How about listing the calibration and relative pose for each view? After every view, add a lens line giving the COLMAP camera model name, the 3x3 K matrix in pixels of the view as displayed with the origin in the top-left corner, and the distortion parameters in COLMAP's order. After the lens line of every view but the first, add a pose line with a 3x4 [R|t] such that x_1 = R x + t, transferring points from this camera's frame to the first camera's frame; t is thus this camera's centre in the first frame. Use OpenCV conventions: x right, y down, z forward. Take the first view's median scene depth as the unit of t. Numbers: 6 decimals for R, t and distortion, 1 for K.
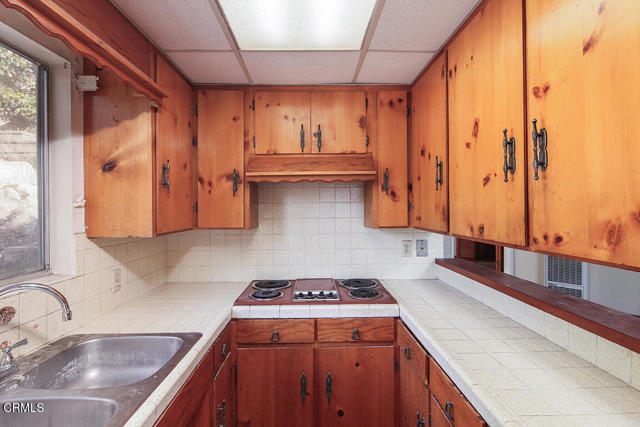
lens RADIAL K [[313.4, 0, 320.0], [0, 313.4, 213.5], [0, 0, 1]] dist [-0.001965, -0.000775]
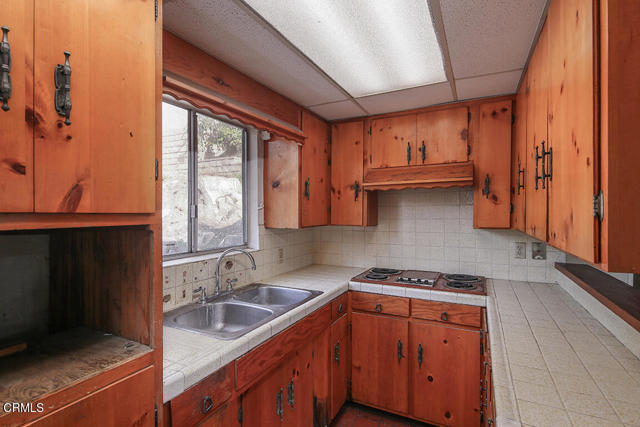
lens RADIAL K [[313.4, 0, 320.0], [0, 313.4, 213.5], [0, 0, 1]] dist [-0.001965, -0.000775]
pose [[0.882820, 0.008783, -0.469629, 0.218694], [-0.010344, 0.999946, -0.000744, -0.000814], [0.469598, 0.005515, 0.882863, -0.245734]]
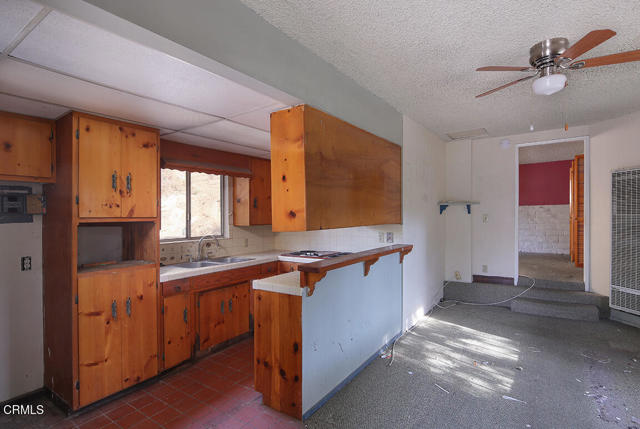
lens RADIAL K [[317.6, 0, 332.1], [0, 317.6, 211.8], [0, 0, 1]] dist [0.001226, 0.000006]
pose [[0.827869, -0.014073, -0.560745, 1.229047], [0.003322, 0.999791, -0.020188, 0.007612], [0.560912, 0.014850, 0.827742, -0.685726]]
